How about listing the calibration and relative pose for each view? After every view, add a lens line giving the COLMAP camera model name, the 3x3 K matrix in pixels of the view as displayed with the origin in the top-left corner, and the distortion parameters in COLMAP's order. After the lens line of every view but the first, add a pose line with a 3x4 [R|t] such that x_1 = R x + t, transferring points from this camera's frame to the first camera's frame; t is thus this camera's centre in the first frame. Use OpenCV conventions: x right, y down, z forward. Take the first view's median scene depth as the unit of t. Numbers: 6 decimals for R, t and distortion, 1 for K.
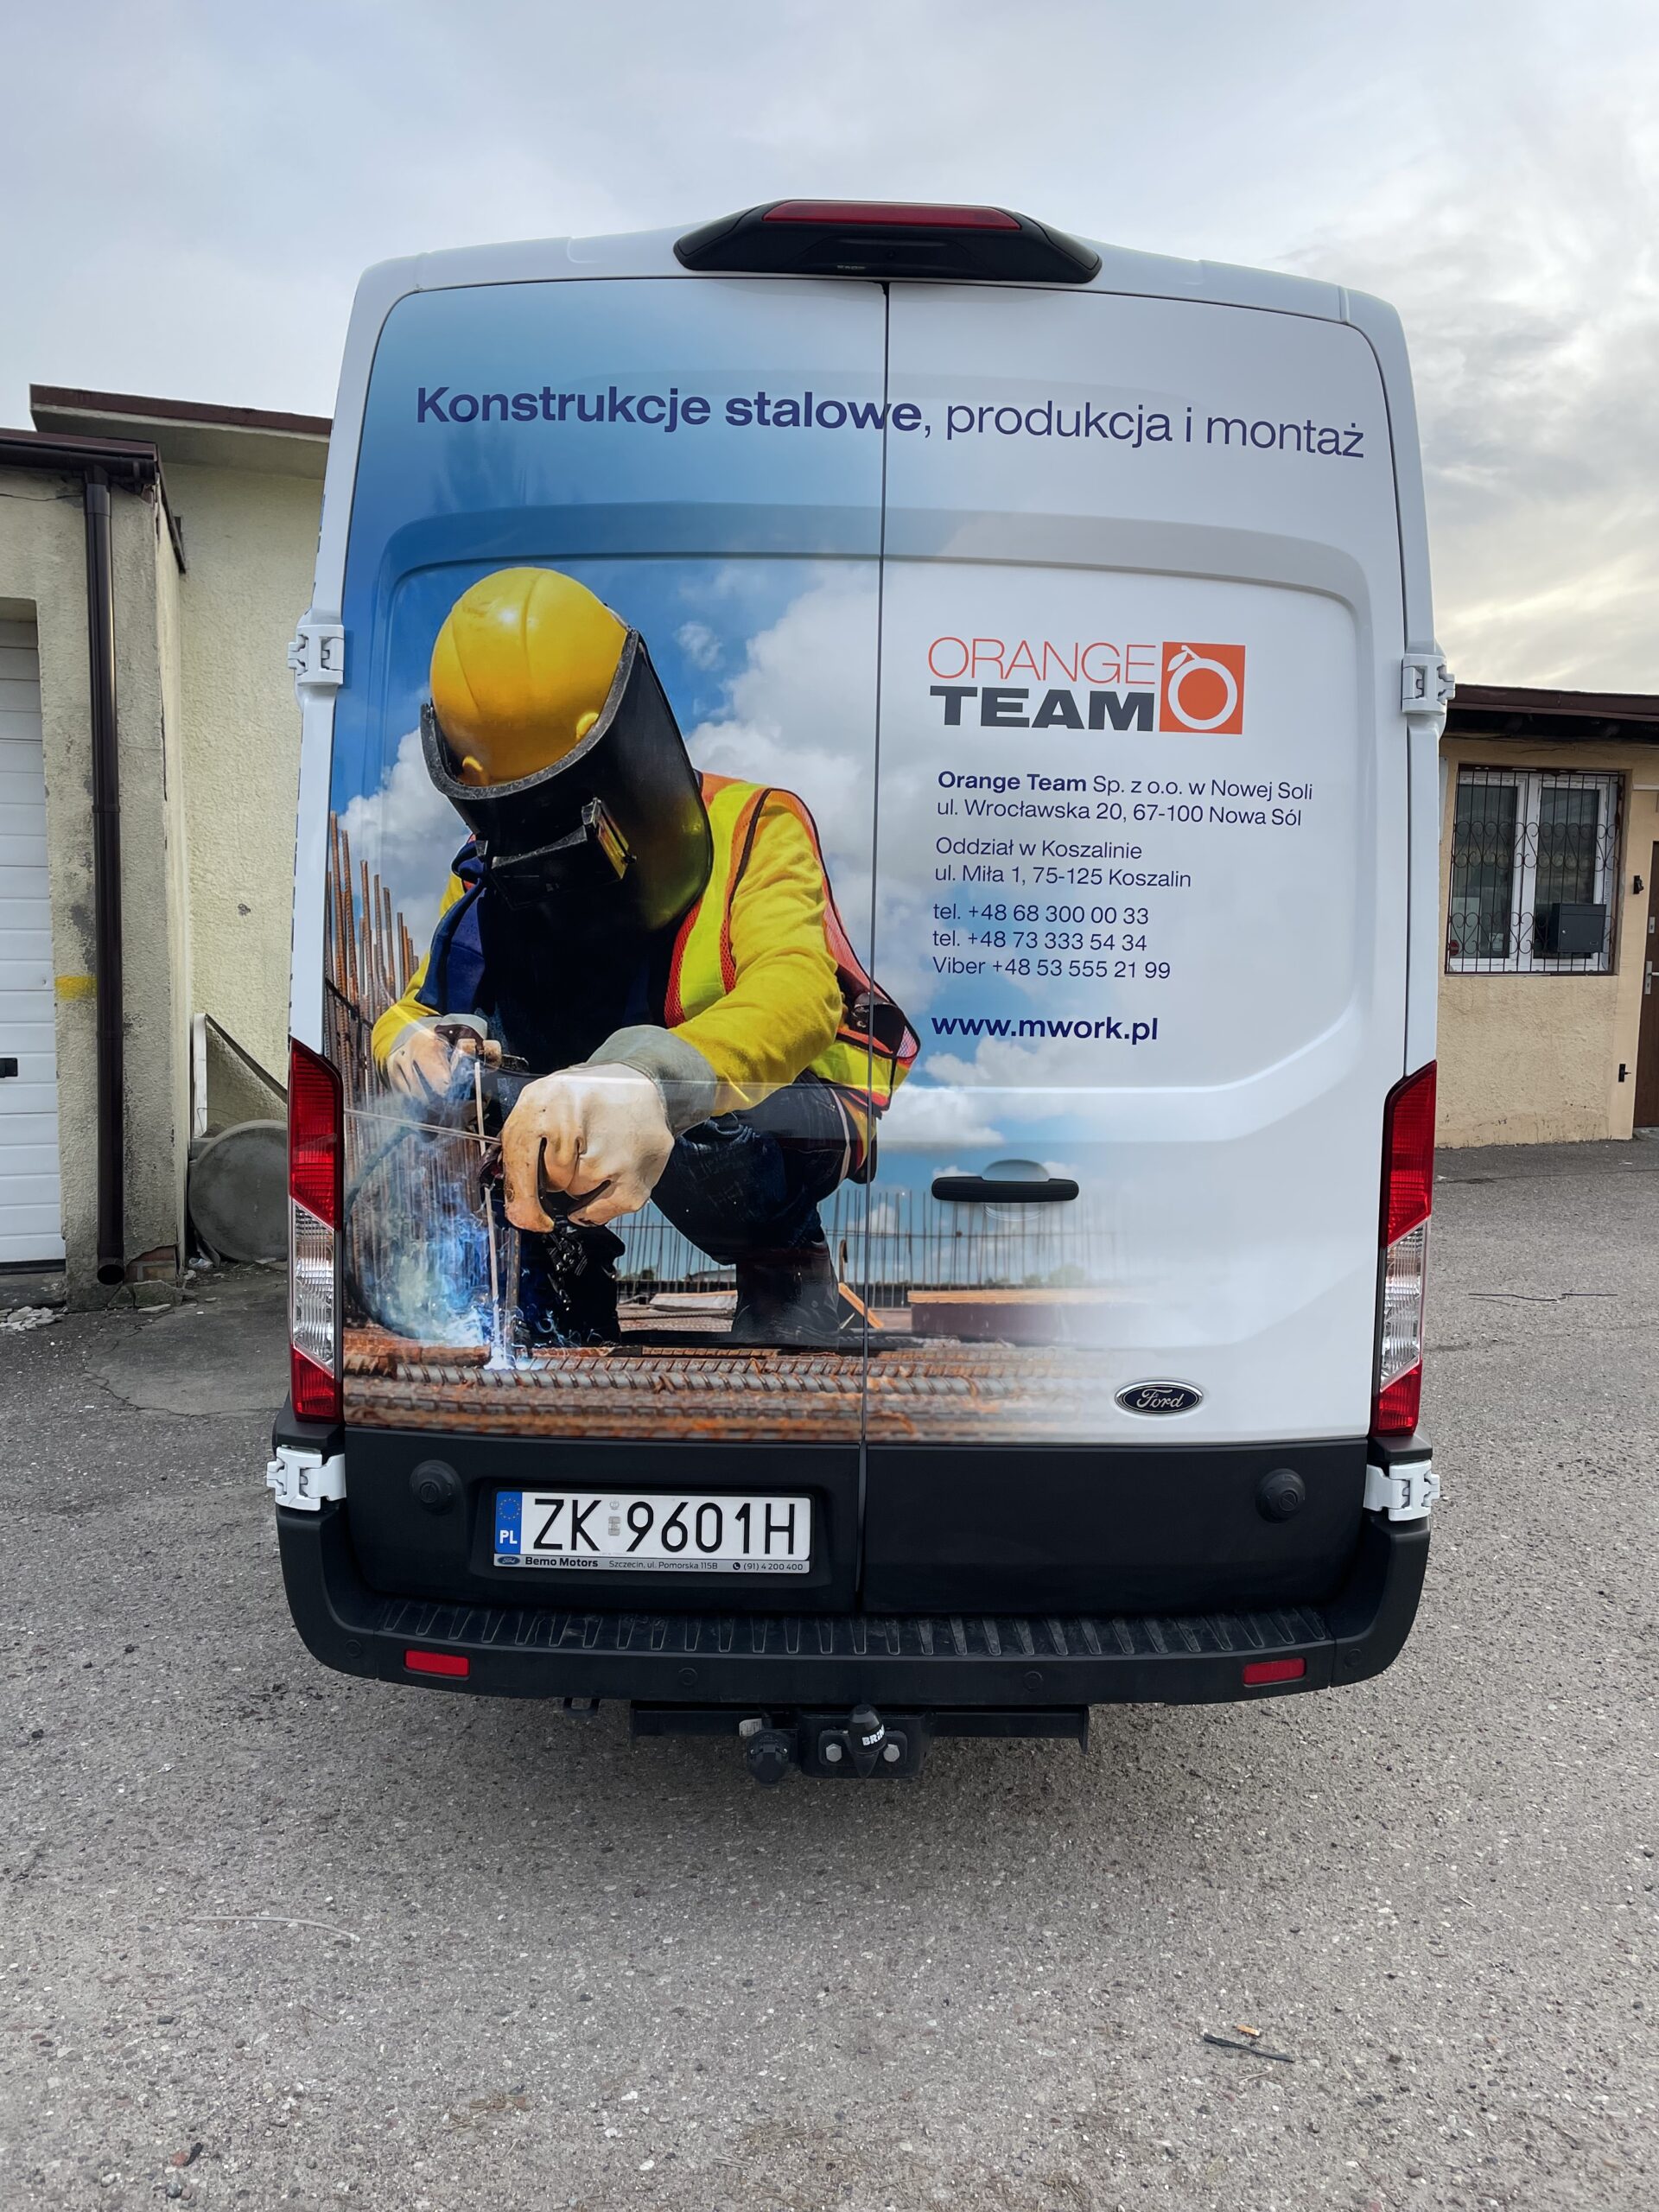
lens RADIAL K [[1682.9, 0, 820.7], [0, 1682.9, 1097.1], [0, 0, 1]] dist [0.077630, -0.097542]
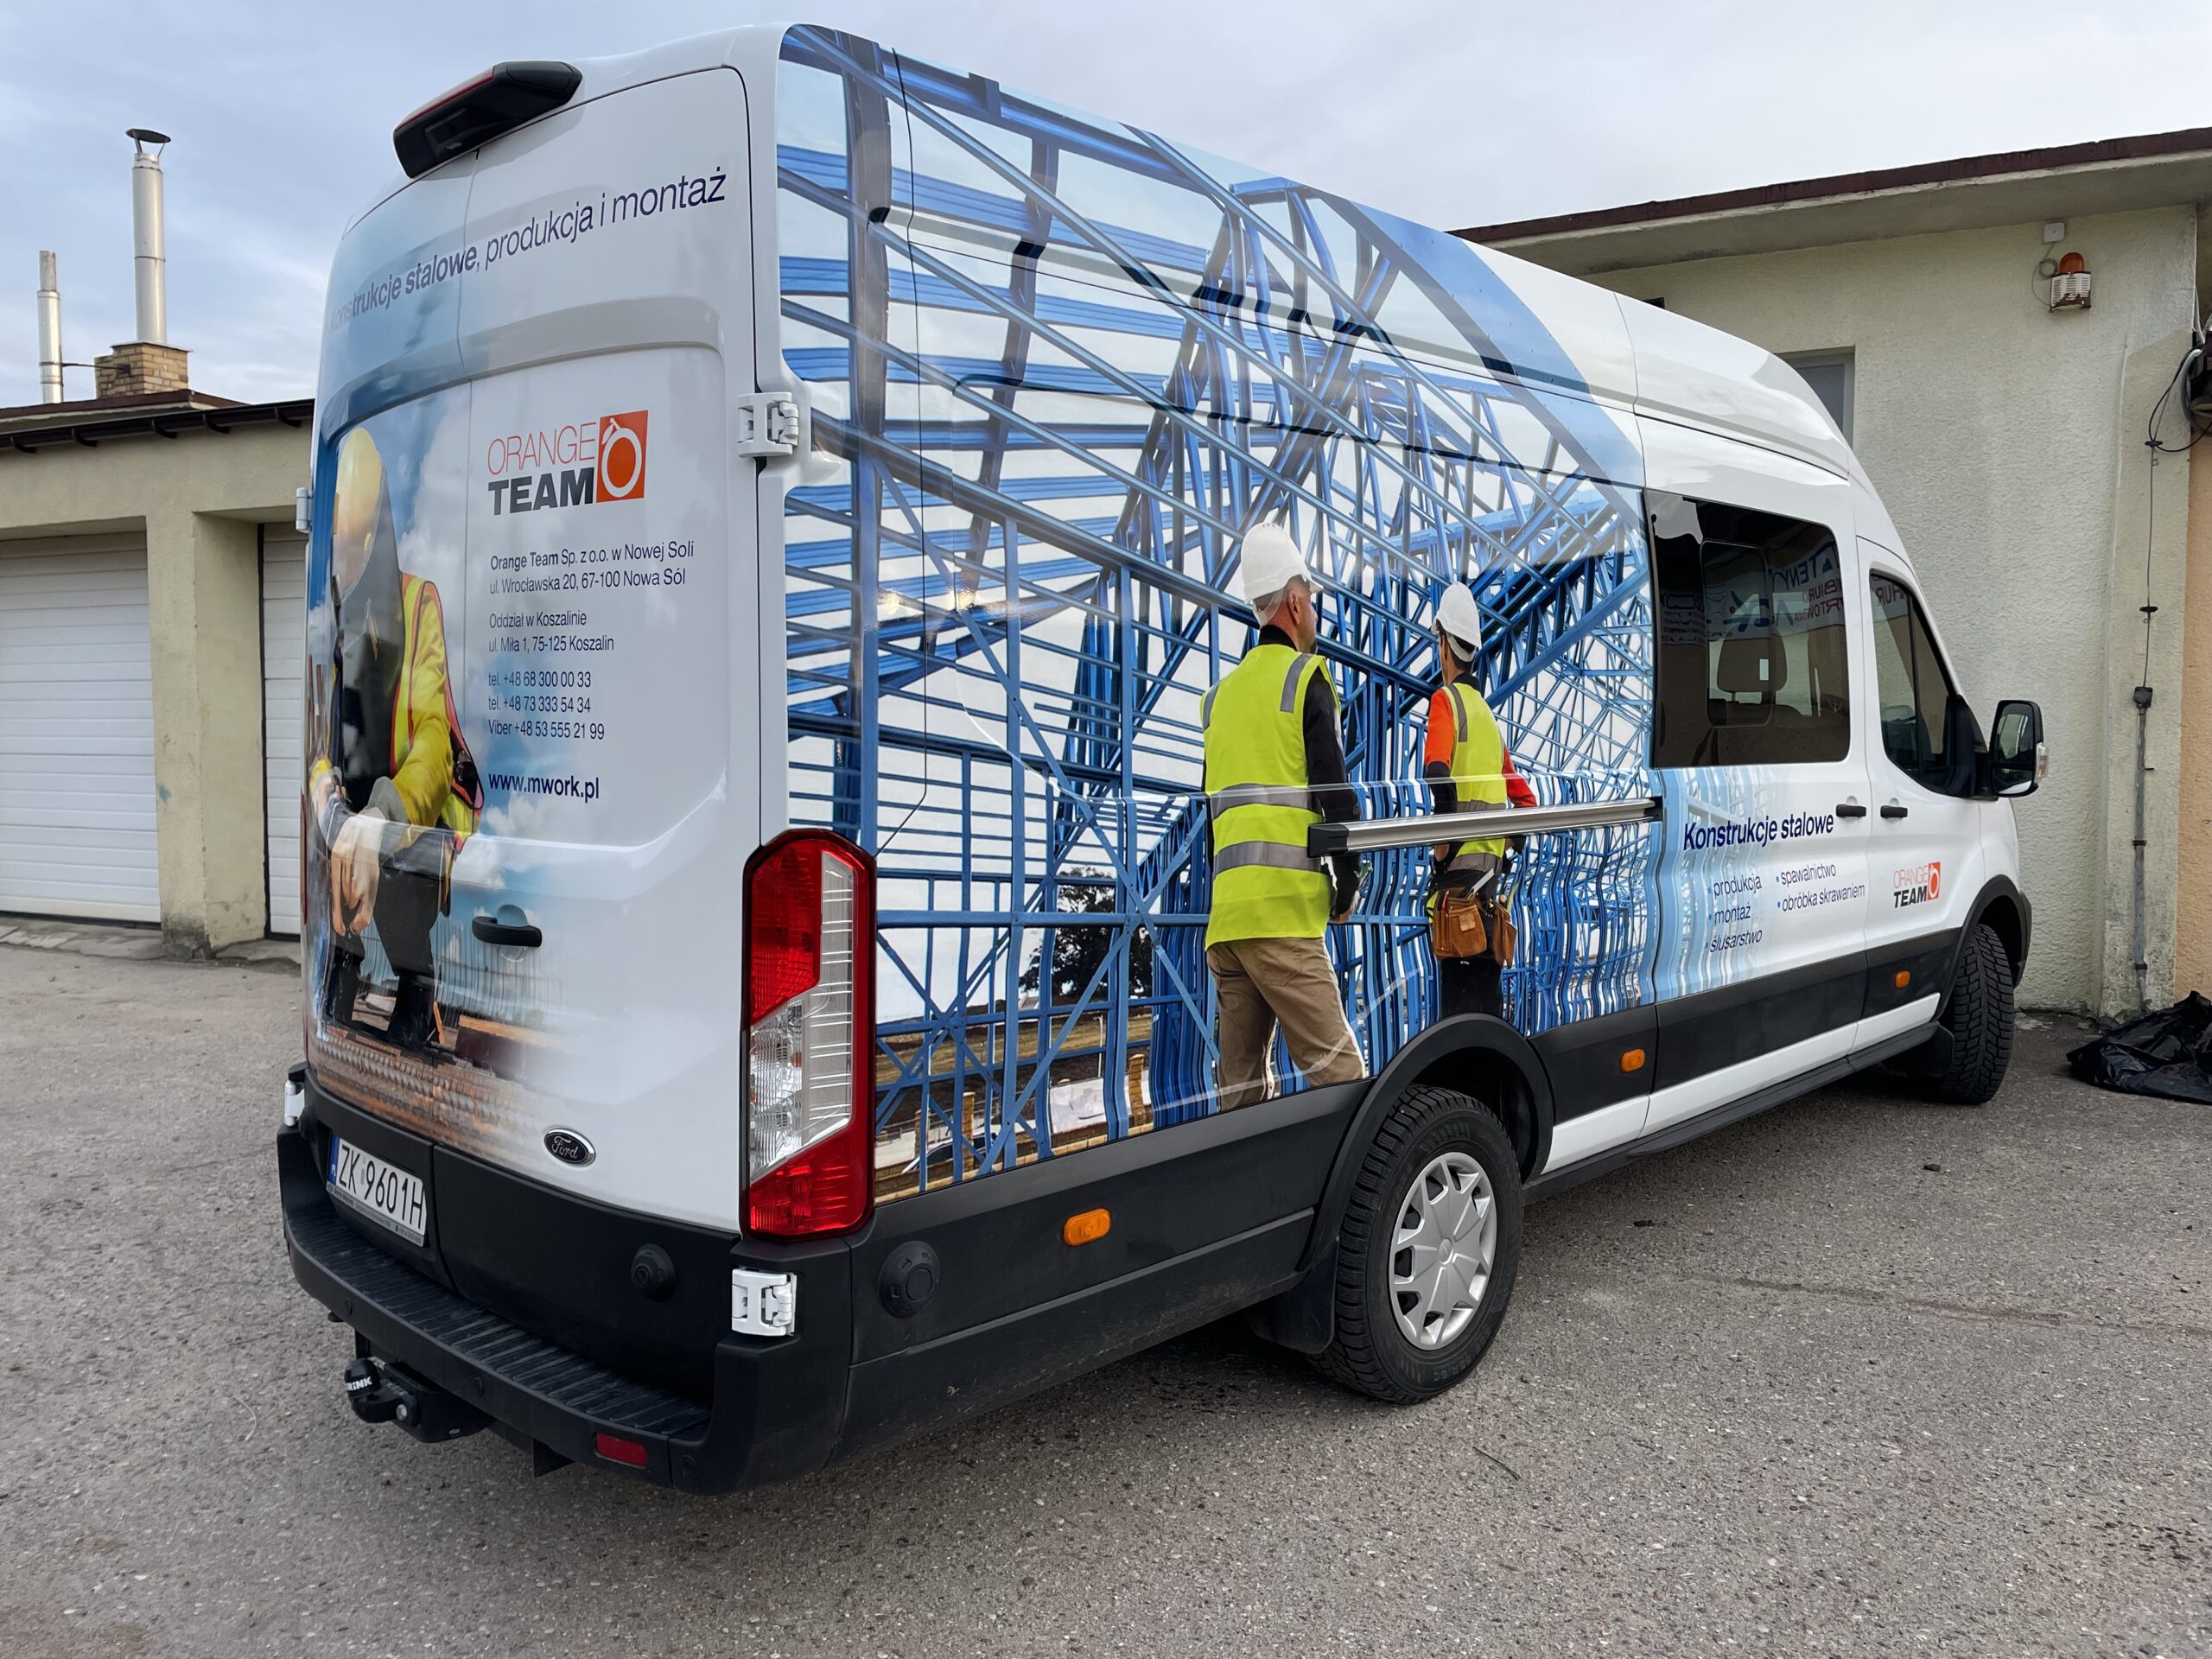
lens RADIAL K [[1682.9, 0, 1117.7], [0, 1682.9, 816.1], [0, 0, 1]] dist [0.077630, -0.097542]
pose [[0.695048, 0.030763, -0.718305, 1.175931], [-0.063205, 0.997831, -0.018424, -0.024688], [0.716180, 0.058206, 0.695485, 0.513634]]
